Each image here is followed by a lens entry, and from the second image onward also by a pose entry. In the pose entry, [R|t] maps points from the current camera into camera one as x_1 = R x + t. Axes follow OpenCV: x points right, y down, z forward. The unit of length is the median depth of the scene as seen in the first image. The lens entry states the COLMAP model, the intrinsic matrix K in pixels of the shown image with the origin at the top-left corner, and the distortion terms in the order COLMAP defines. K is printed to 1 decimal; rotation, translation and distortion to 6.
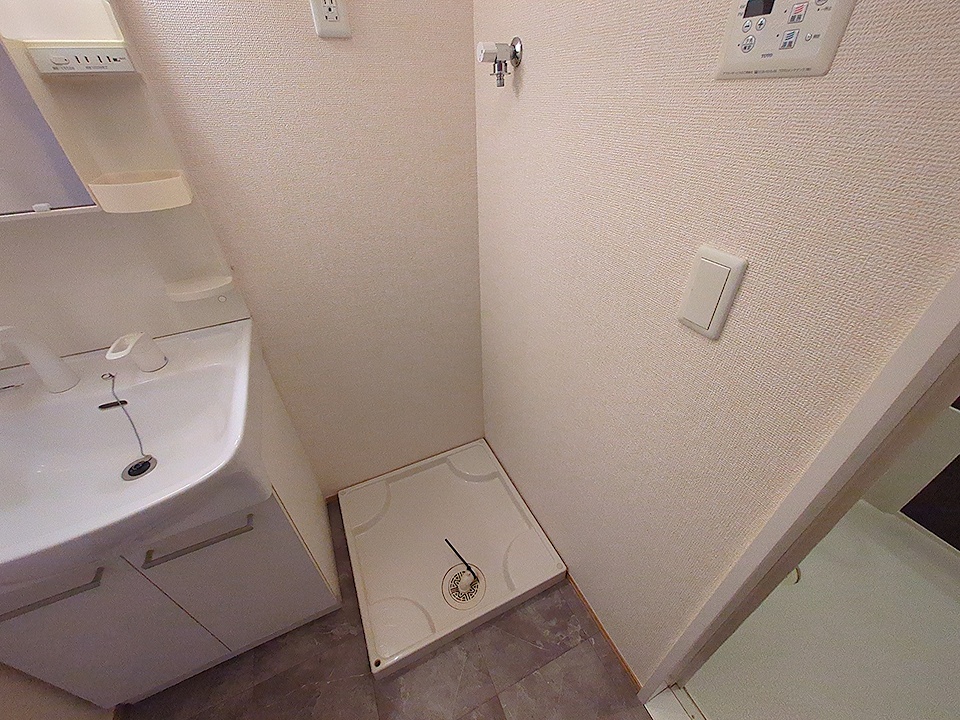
lens RADIAL K [[382.9, 0, 480.0], [0, 382.9, 360.0], [0, 0, 1]] dist [-0.000792, 0.000830]
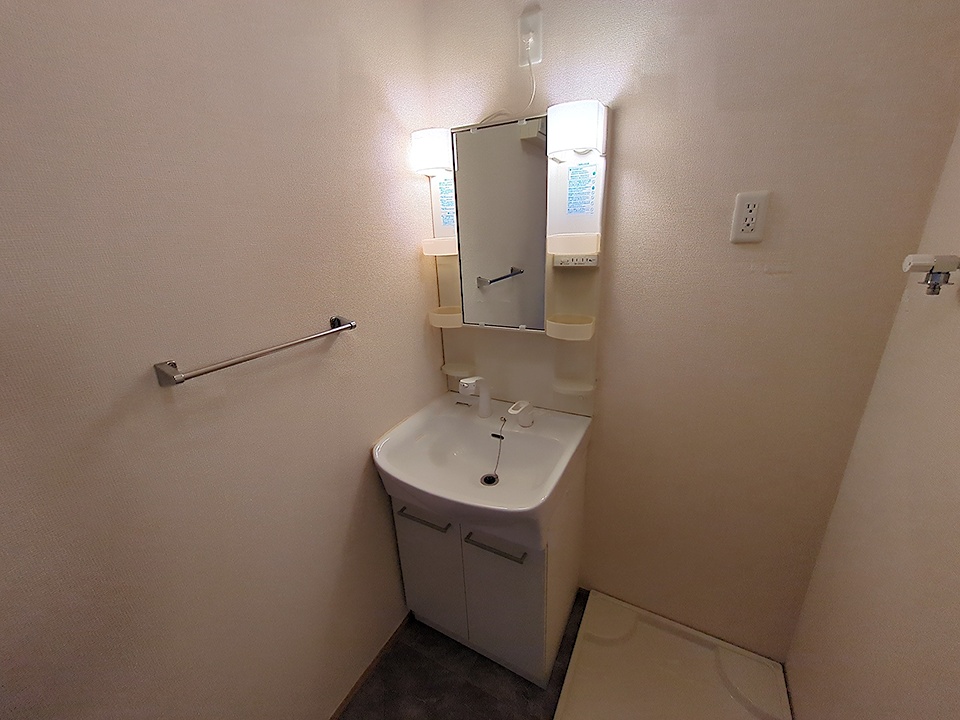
lens RADIAL K [[382.9, 0, 480.0], [0, 382.9, 360.0], [0, 0, 1]] dist [-0.000792, 0.000830]
pose [[0.599604, 0.263484, -0.755679, 0.140487], [-0.449710, 0.891999, -0.045814, -0.065657], [0.661994, 0.367307, 0.653338, -0.233189]]
